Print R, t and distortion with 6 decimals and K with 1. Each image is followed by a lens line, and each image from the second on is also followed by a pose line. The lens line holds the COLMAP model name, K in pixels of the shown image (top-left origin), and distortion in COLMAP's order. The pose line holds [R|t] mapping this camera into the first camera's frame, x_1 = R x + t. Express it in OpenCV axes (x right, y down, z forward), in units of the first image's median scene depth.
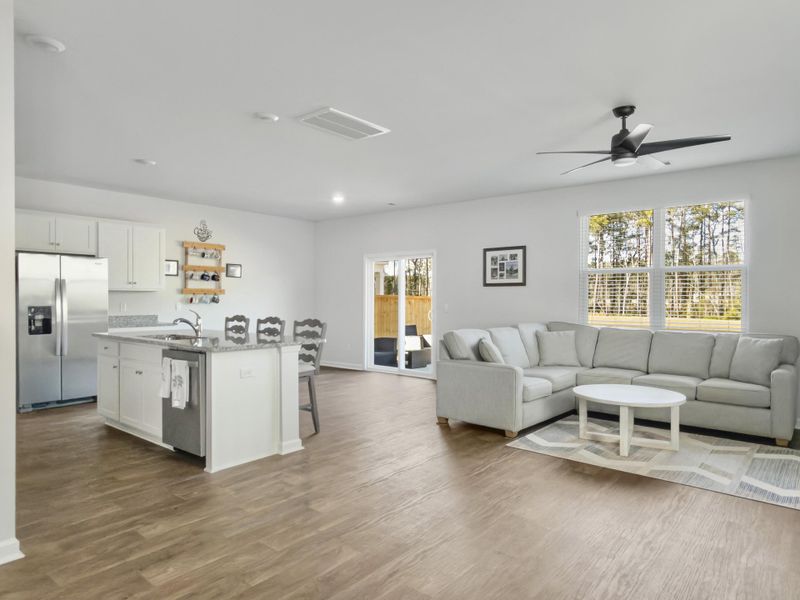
lens RADIAL K [[511.4, 0, 397.6], [0, 511.4, 295.4], [0, 0, 1]] dist [-0.008075, -0.001929]
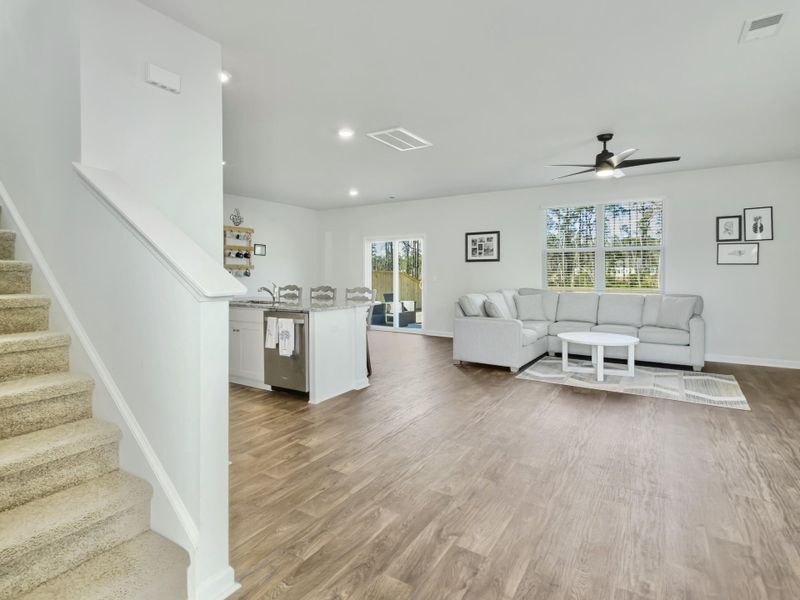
lens RADIAL K [[426.1, 0, 379.9], [0, 426.1, 273.8], [0, 0, 1]] dist [-0.028059, 0.001190]
pose [[0.993783, -0.005456, 0.111199, -0.242601], [0.004656, 0.999961, 0.007453, 0.004919], [-0.111235, -0.006889, 0.993770, -0.075423]]
